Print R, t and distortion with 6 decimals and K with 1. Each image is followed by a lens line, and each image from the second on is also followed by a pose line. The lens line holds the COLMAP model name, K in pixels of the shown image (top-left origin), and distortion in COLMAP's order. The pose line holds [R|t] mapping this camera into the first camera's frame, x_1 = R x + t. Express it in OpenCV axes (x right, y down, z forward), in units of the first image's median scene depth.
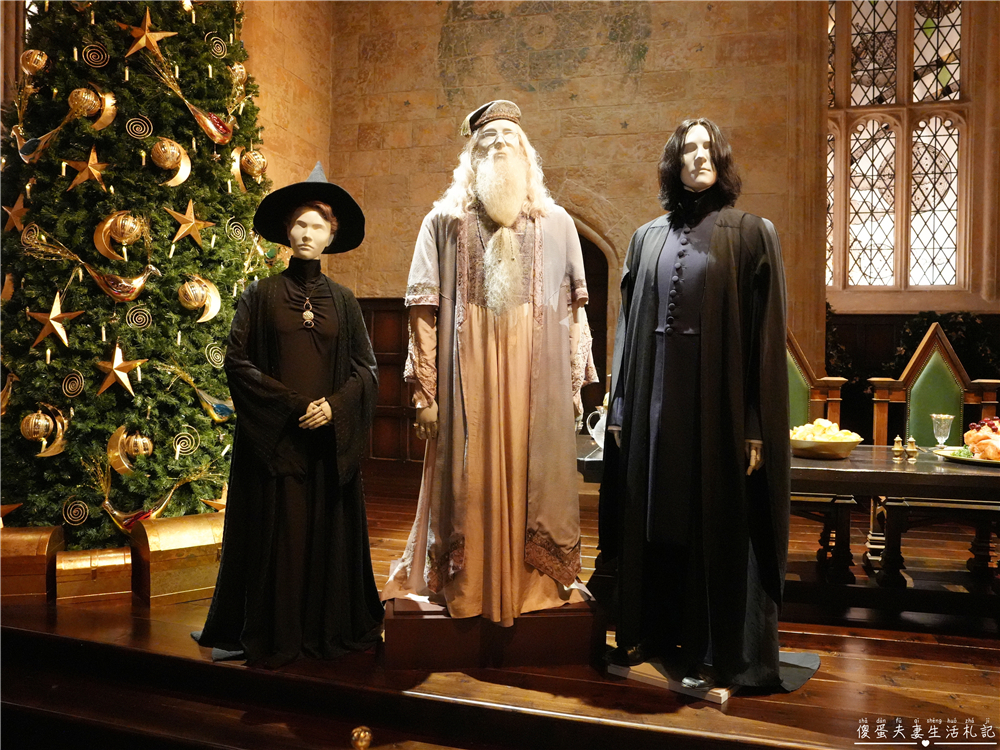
lens RADIAL K [[788.6, 0, 500.5], [0, 788.6, 374.0], [0, 0, 1]] dist [-0.126208, 0.105671]
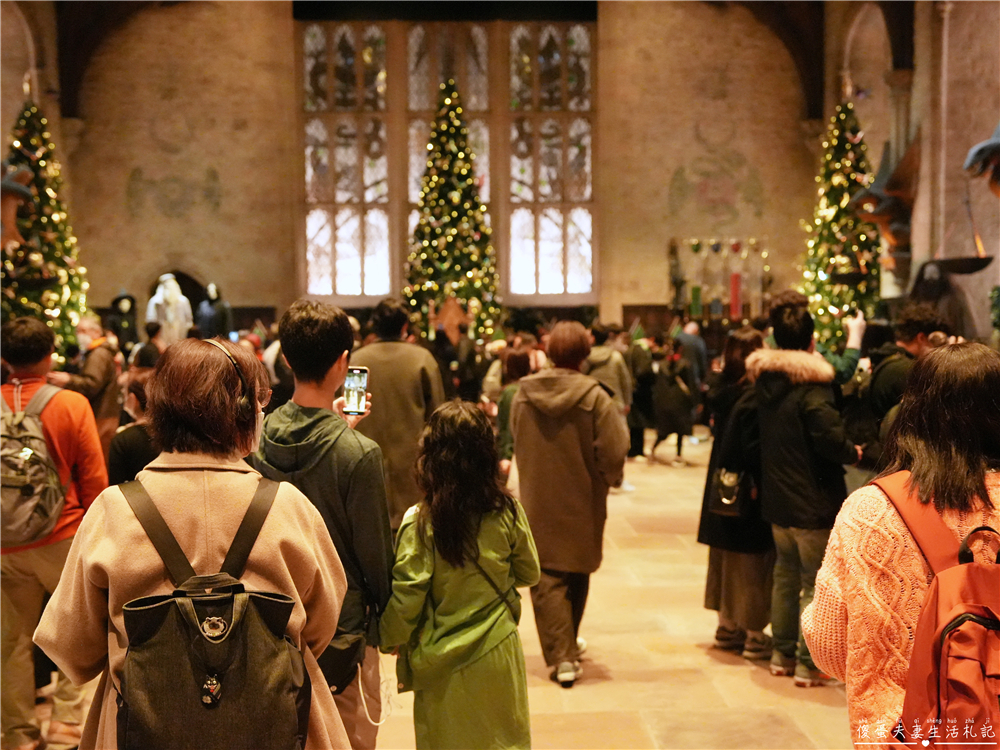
lens RADIAL K [[1139.2, 0, 499.8], [0, 1139.2, 374.0], [0, 0, 1]] dist [0.013300, 0.000000]
pose [[0.943153, -0.031415, 0.330870, -0.165831], [0.025080, 0.999412, 0.023400, 0.045285], [-0.331410, -0.013772, 0.943386, -2.428536]]
